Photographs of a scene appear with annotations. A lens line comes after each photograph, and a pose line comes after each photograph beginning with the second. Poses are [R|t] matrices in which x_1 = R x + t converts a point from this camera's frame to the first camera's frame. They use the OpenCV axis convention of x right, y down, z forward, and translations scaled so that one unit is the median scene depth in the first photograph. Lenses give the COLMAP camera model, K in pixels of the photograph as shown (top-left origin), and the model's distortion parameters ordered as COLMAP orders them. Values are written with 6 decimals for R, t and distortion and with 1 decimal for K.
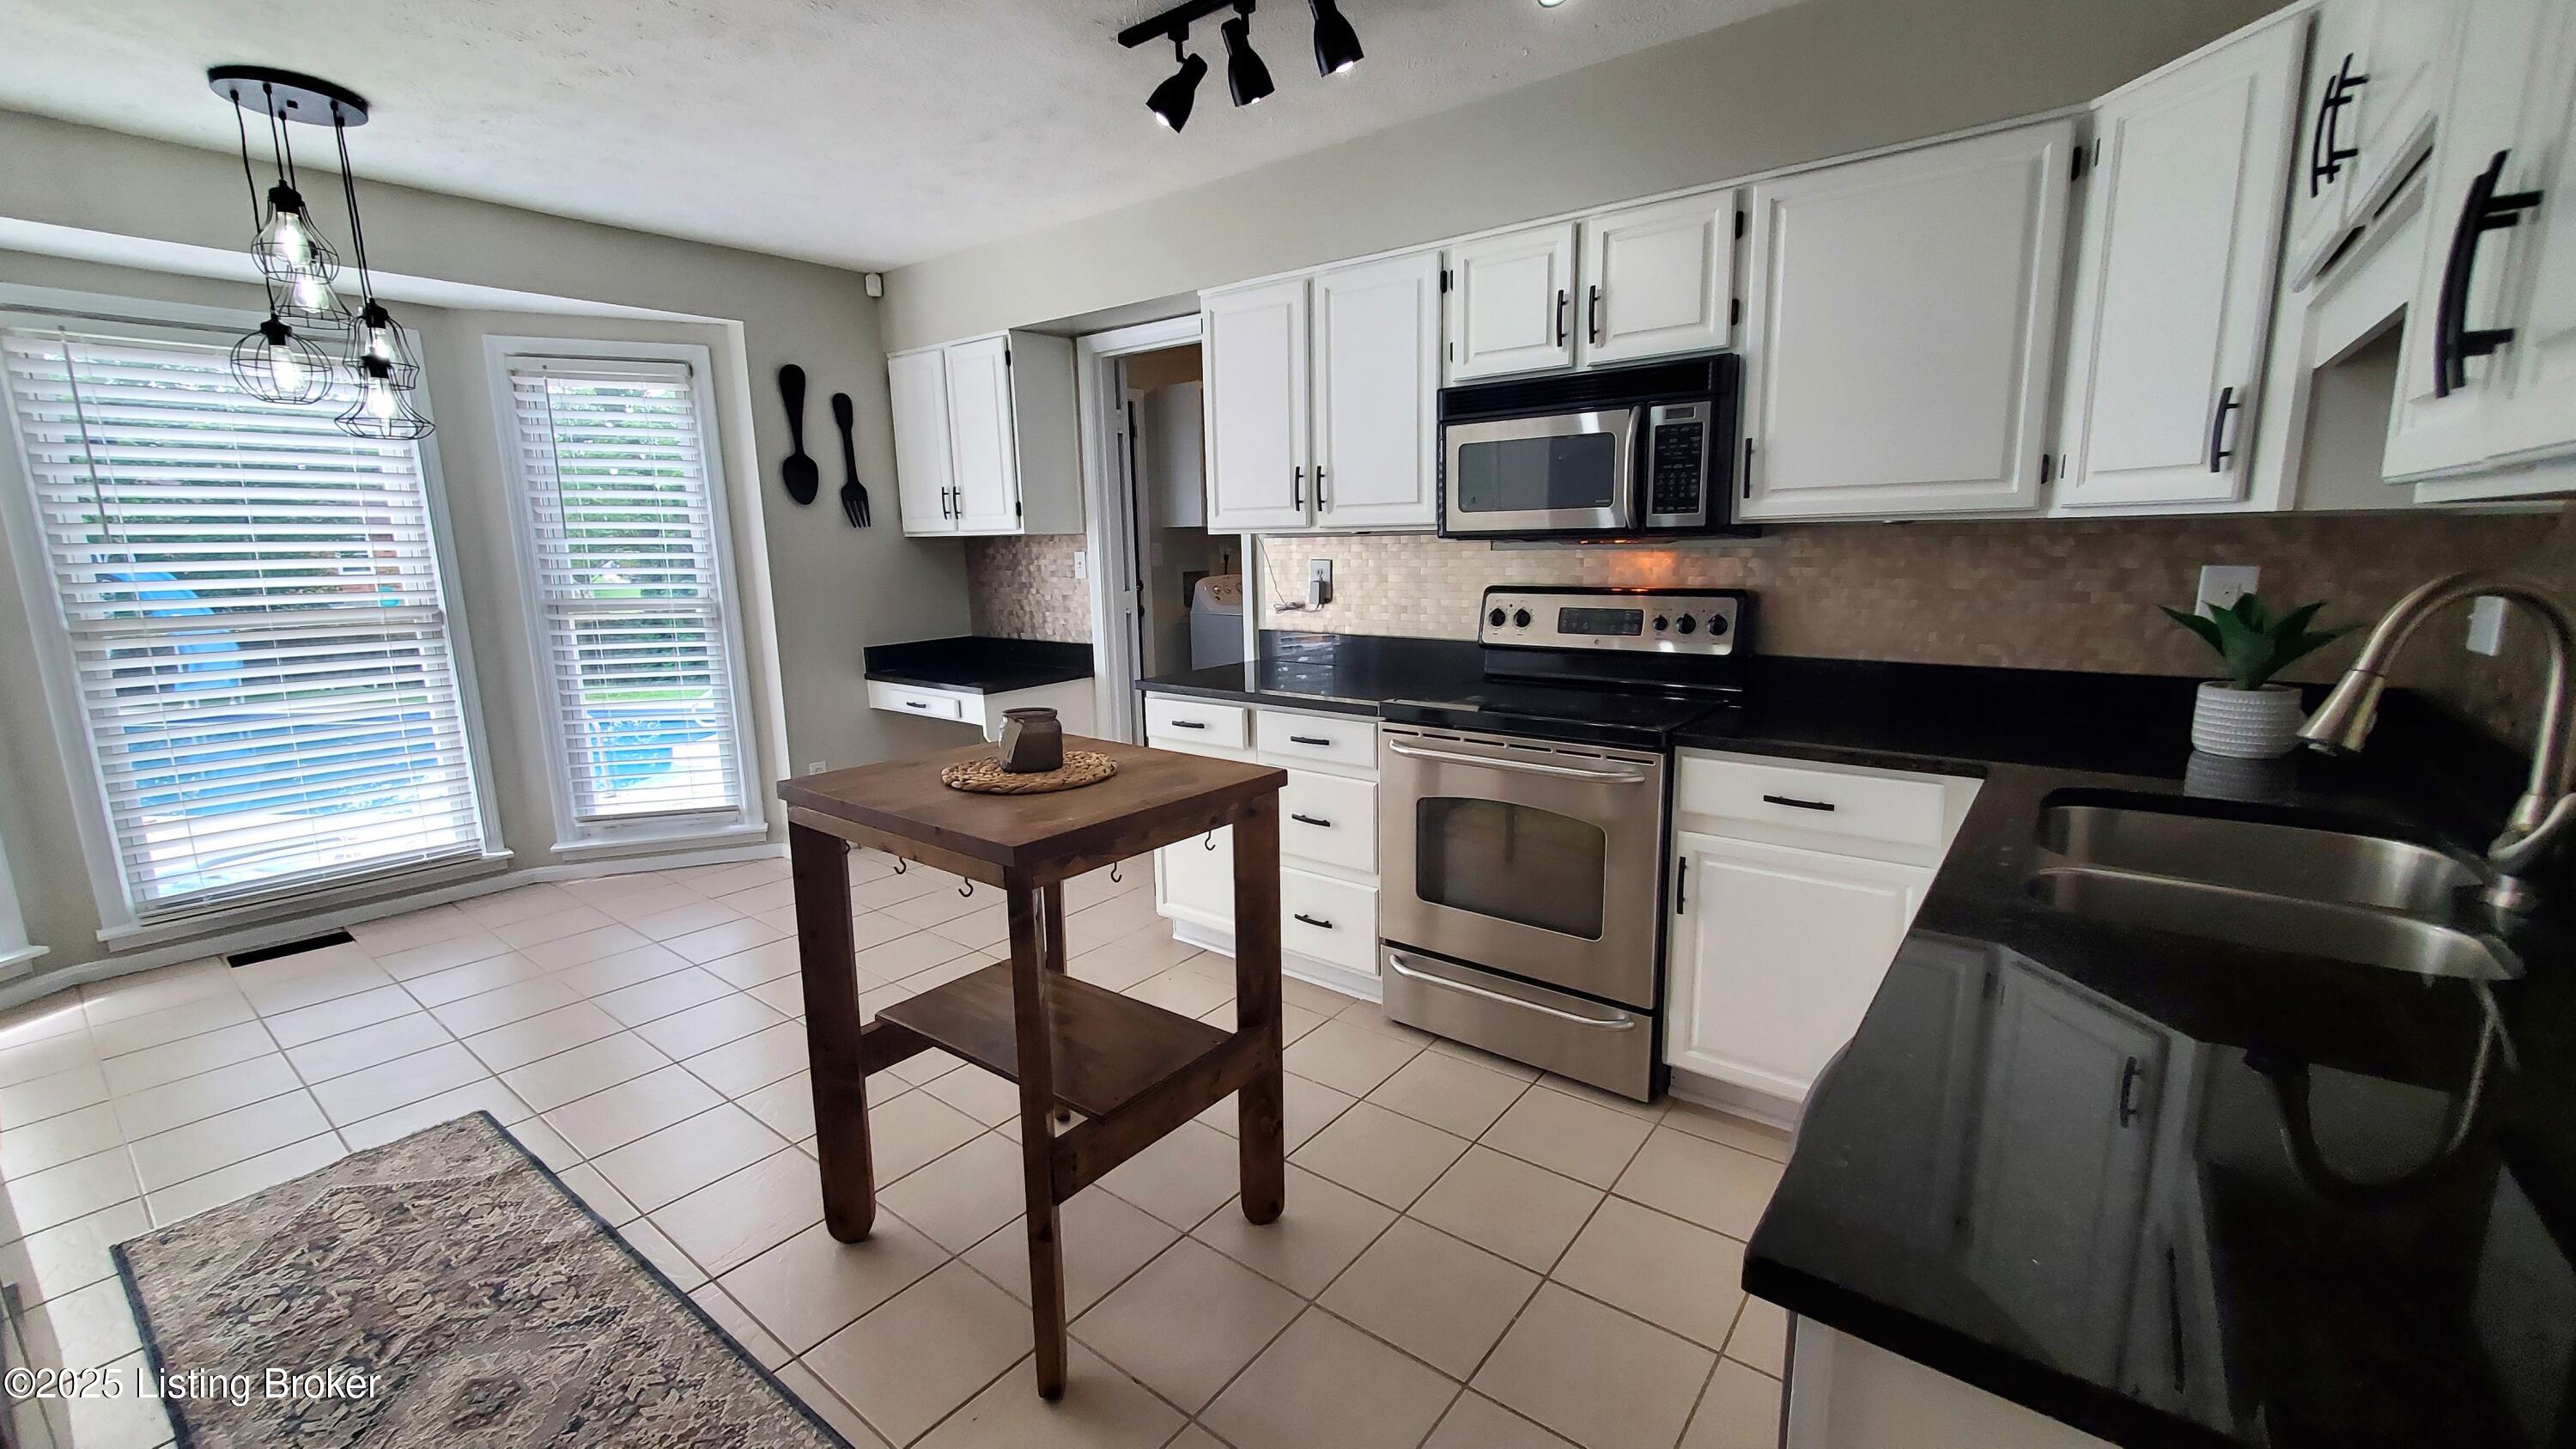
lens RADIAL K [[1028.3, 0, 1301.0], [0, 1028.3, 728.1], [0, 0, 1]] dist [0.007287, -0.001777]
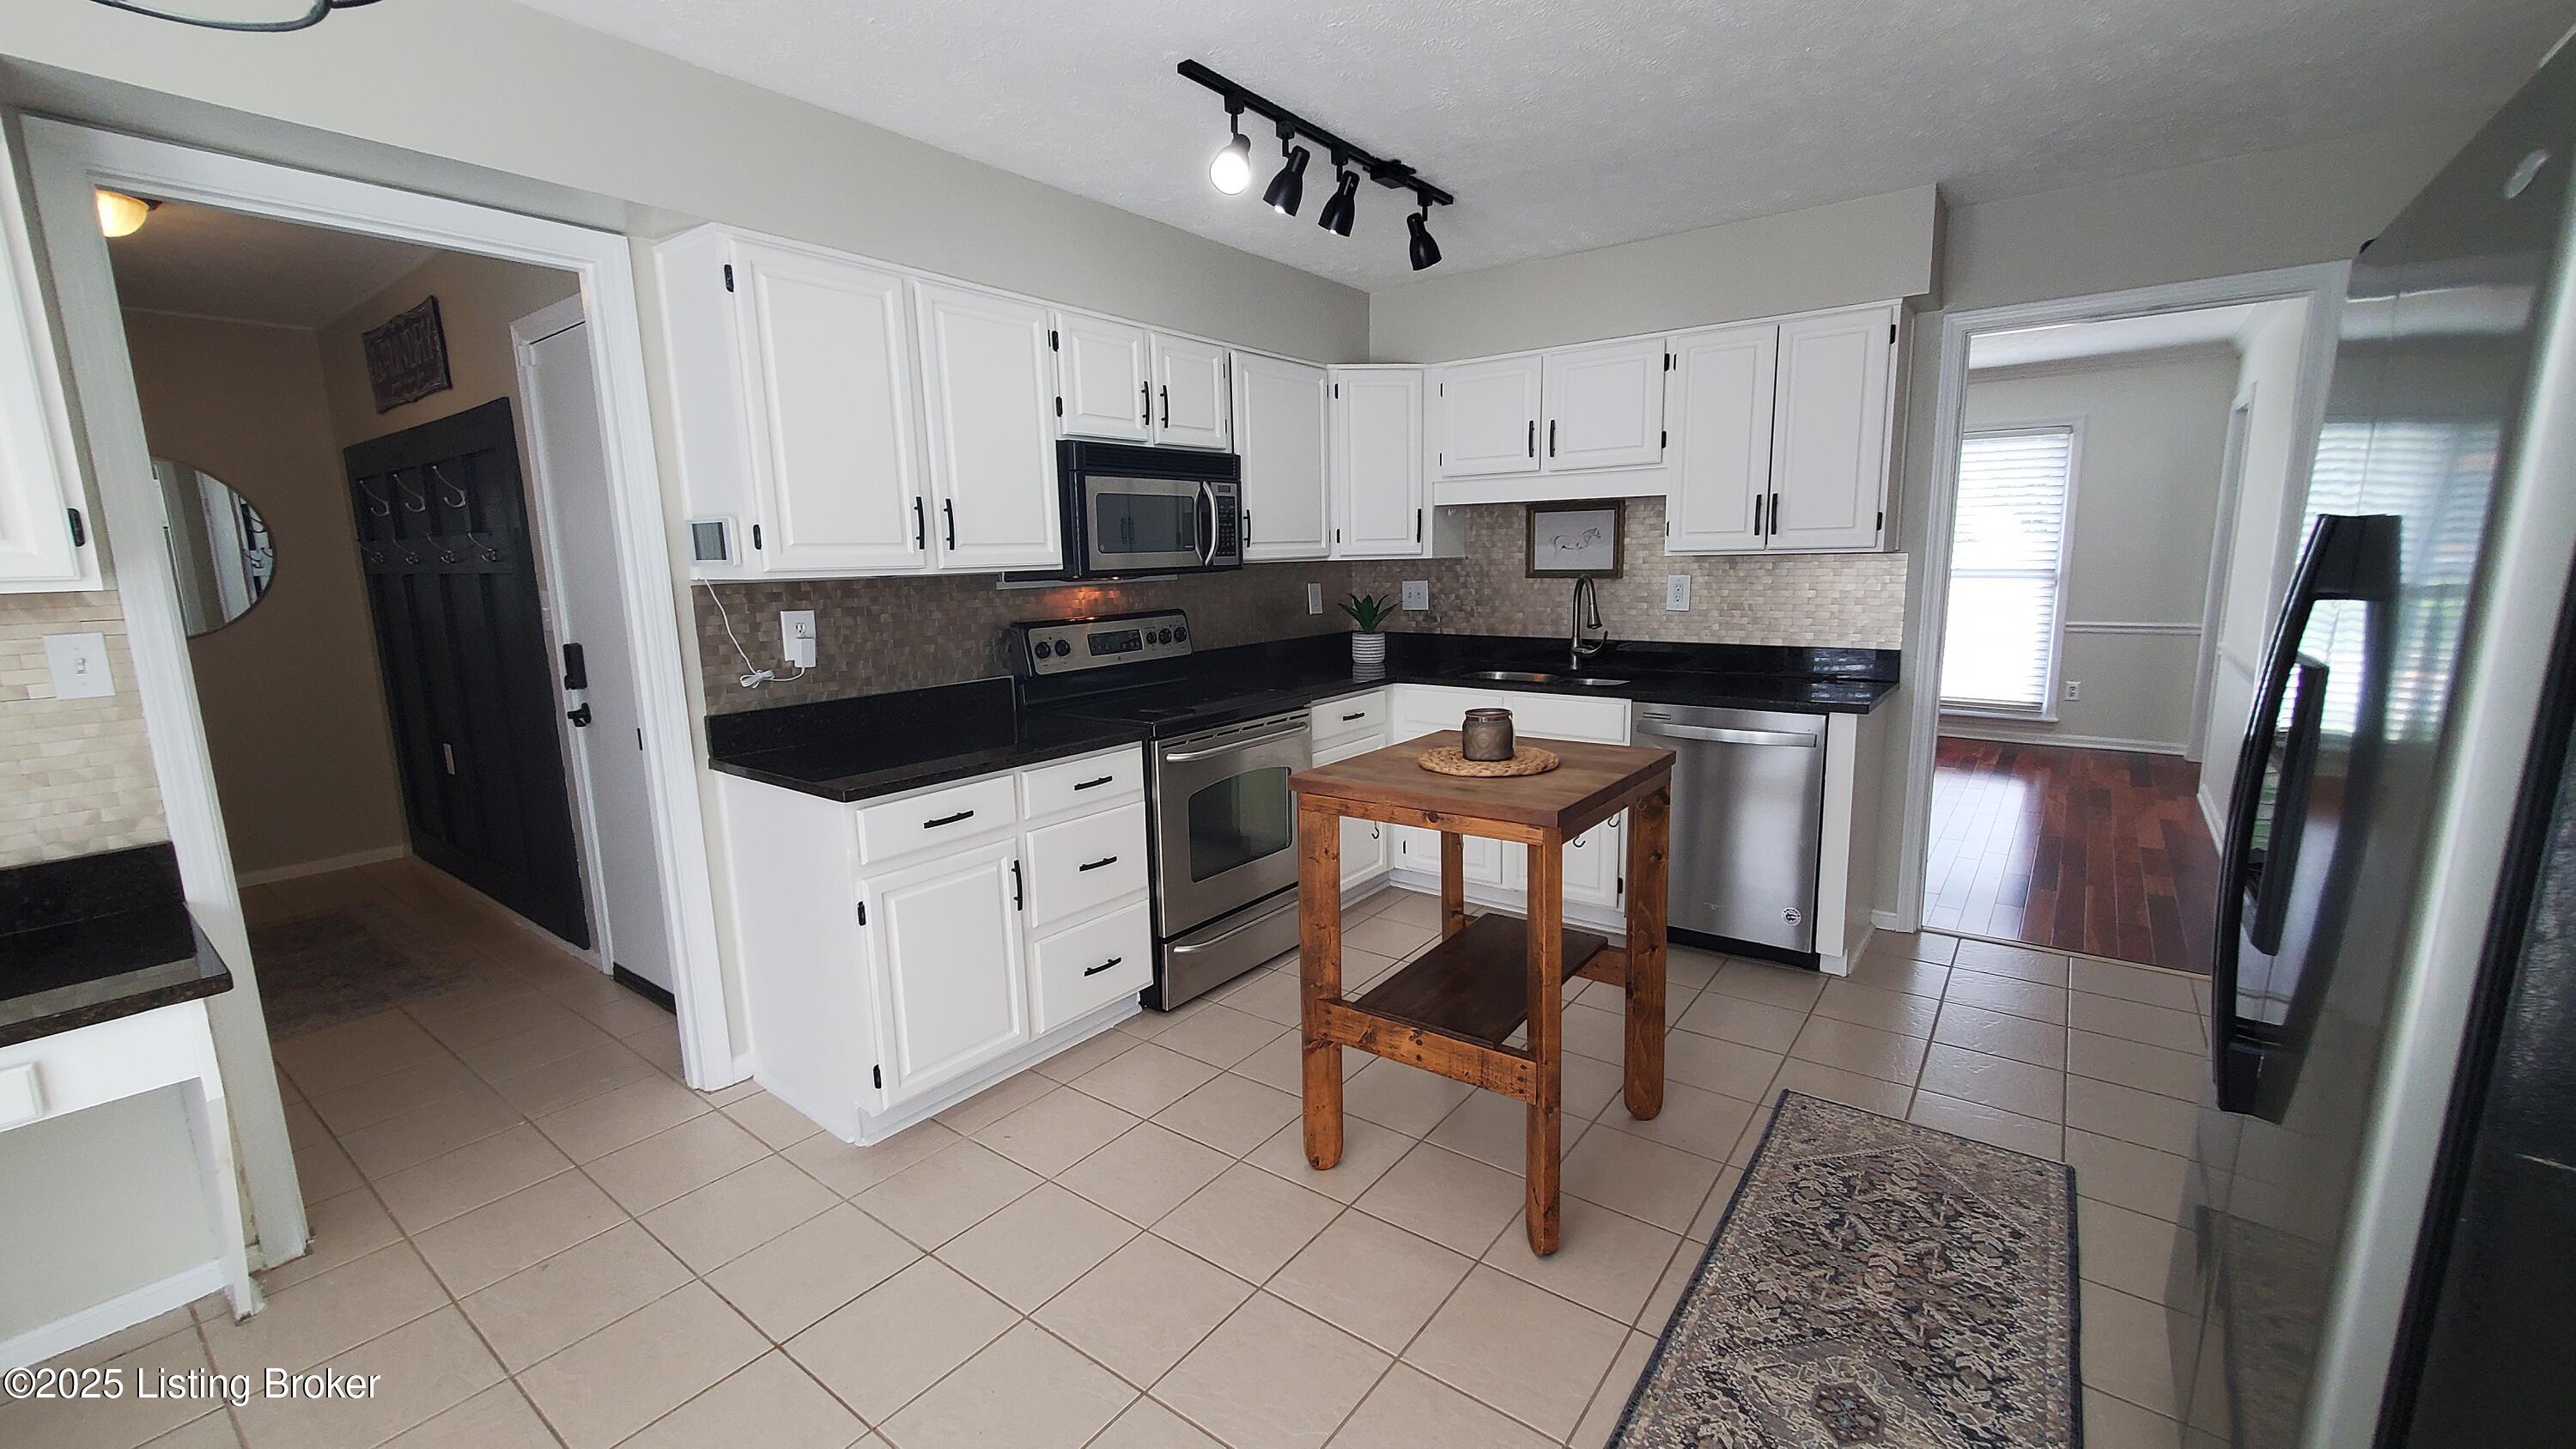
lens RADIAL K [[1028.3, 0, 1296.6], [0, 1028.3, 724.0], [0, 0, 1]] dist [0.007287, -0.001777]
pose [[-0.001839, -0.149848, 0.988707, -0.953425], [0.203388, 0.967987, 0.147086, -0.146670], [-0.979097, 0.201361, 0.028697, 0.770800]]
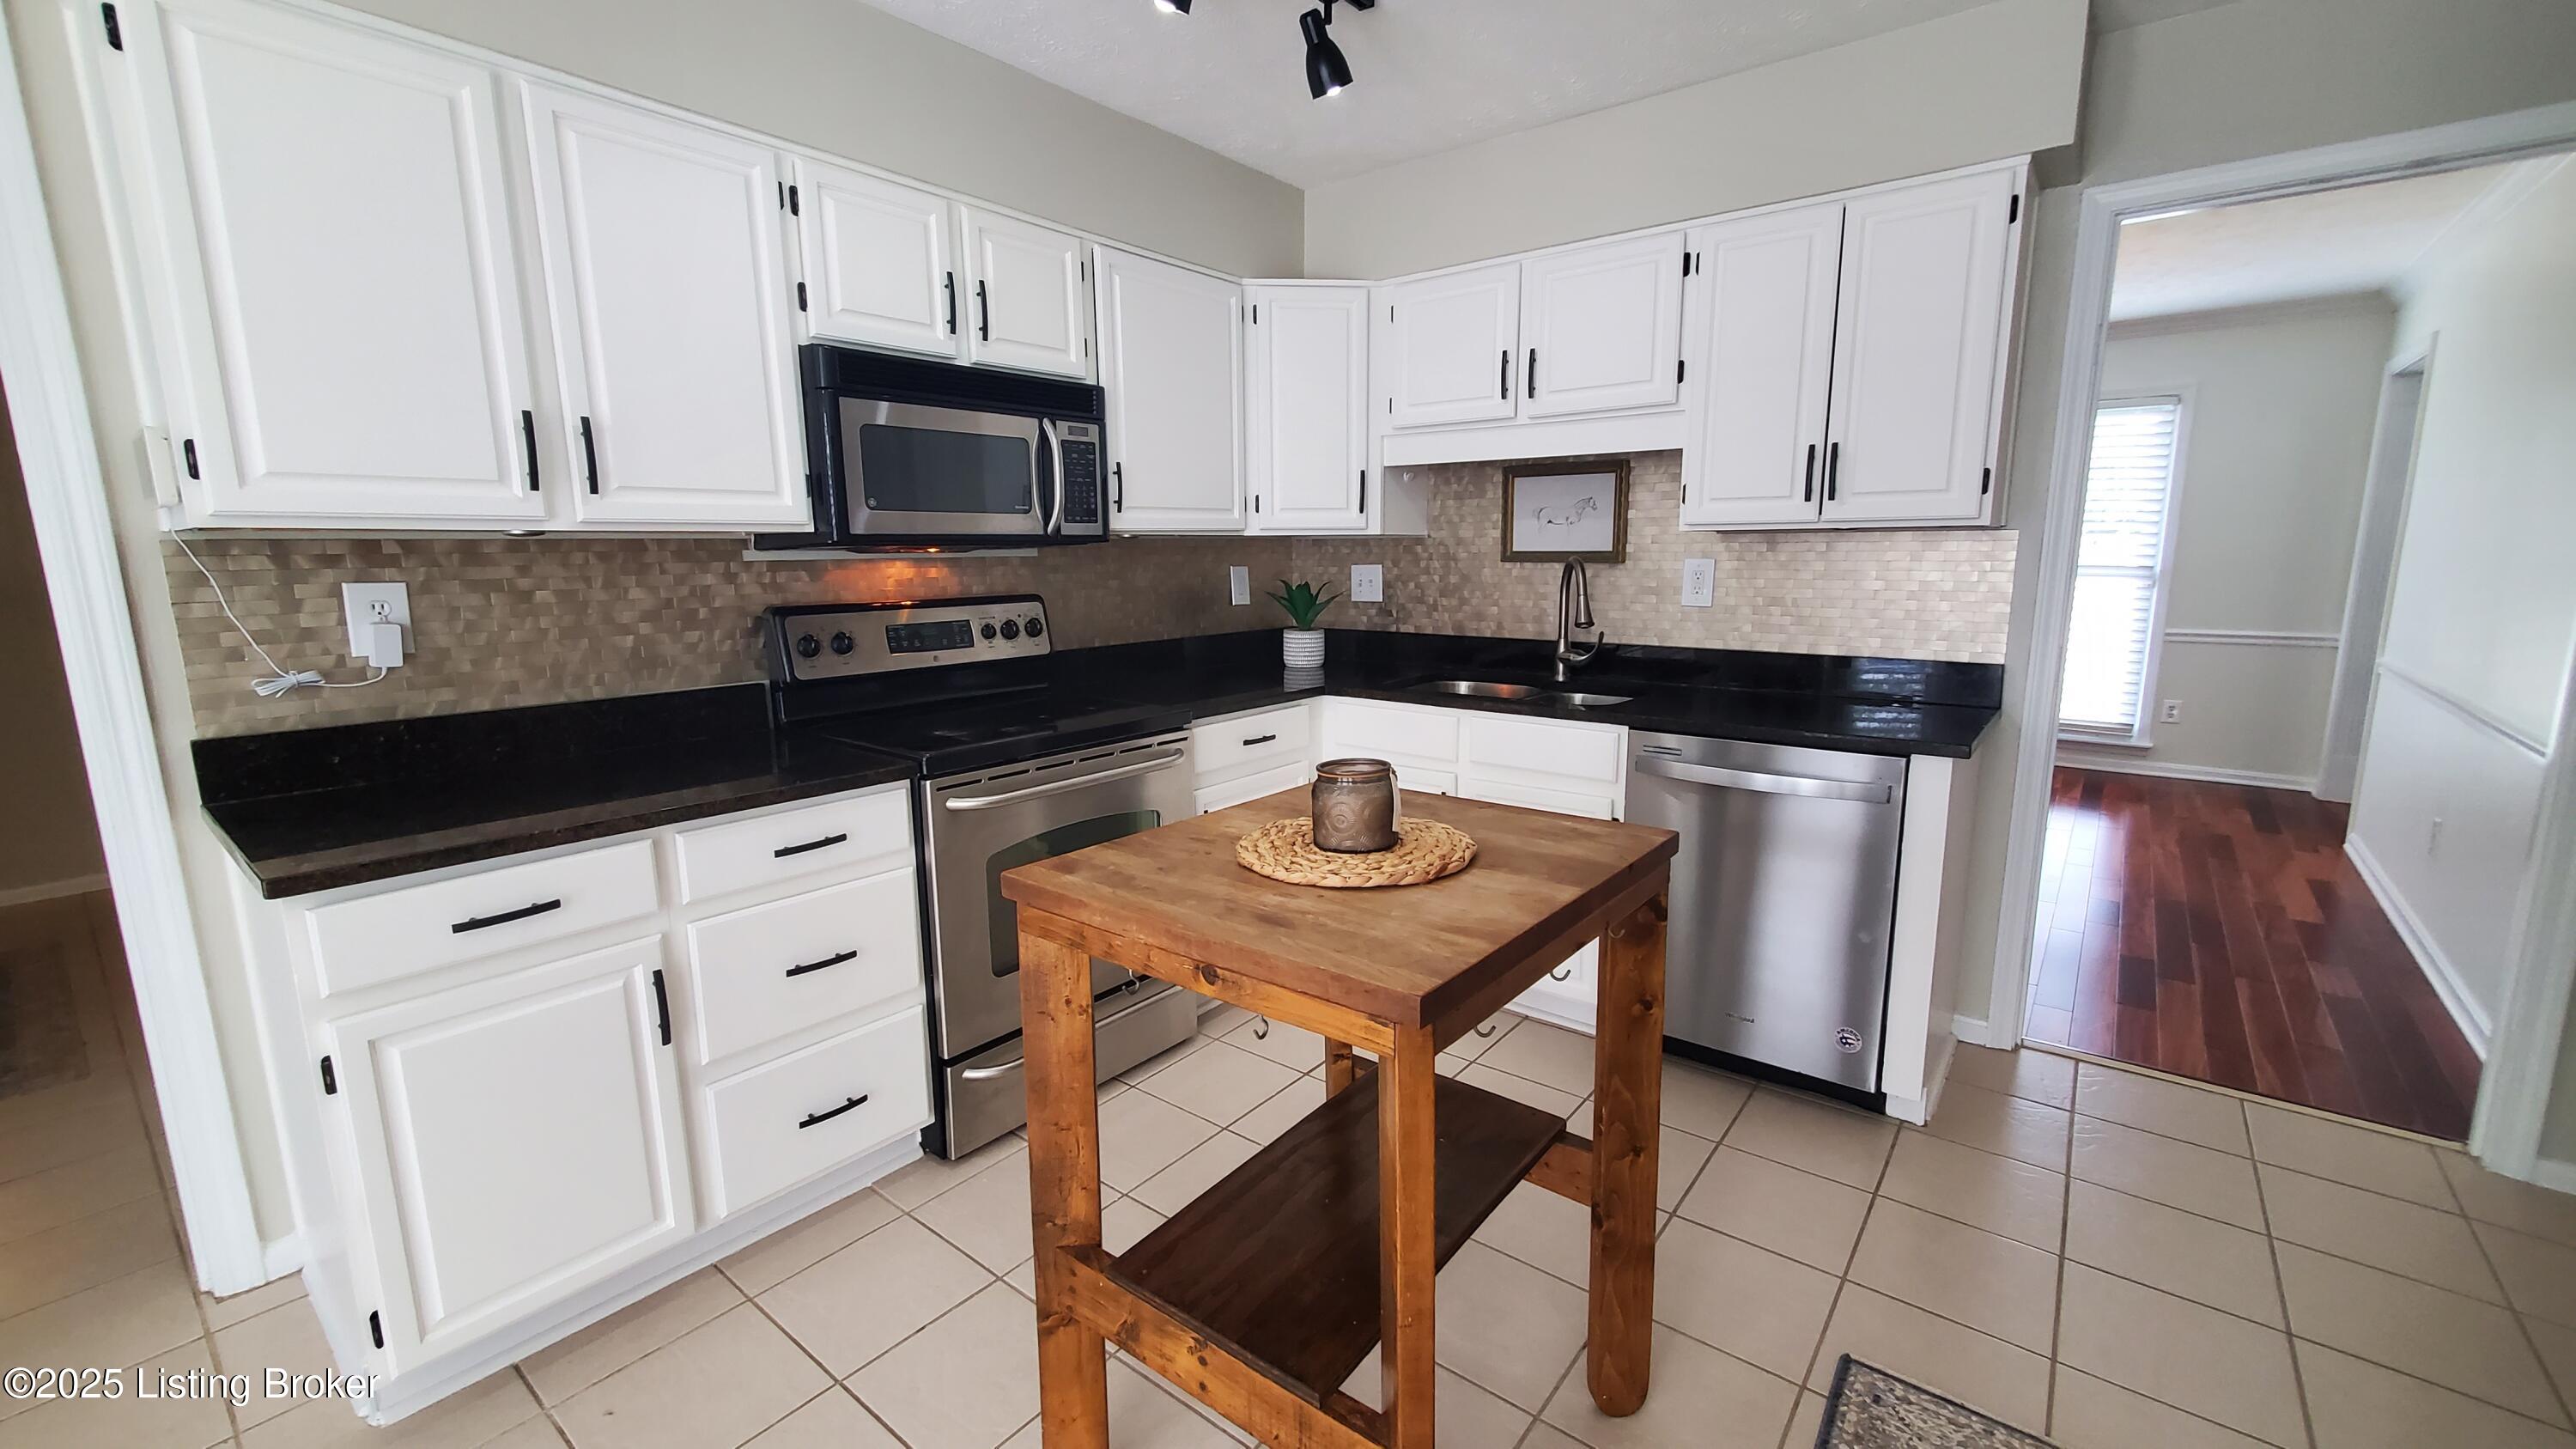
lens RADIAL K [[1028.3, 0, 1296.7], [0, 1028.3, 724.0], [0, 0, 1]] dist [0.007287, -0.001777]
pose [[0.022626, -0.153835, 0.987837, -0.625674], [0.189837, 0.970774, 0.146830, -0.100940], [-0.981555, 0.184206, 0.051169, 0.645962]]
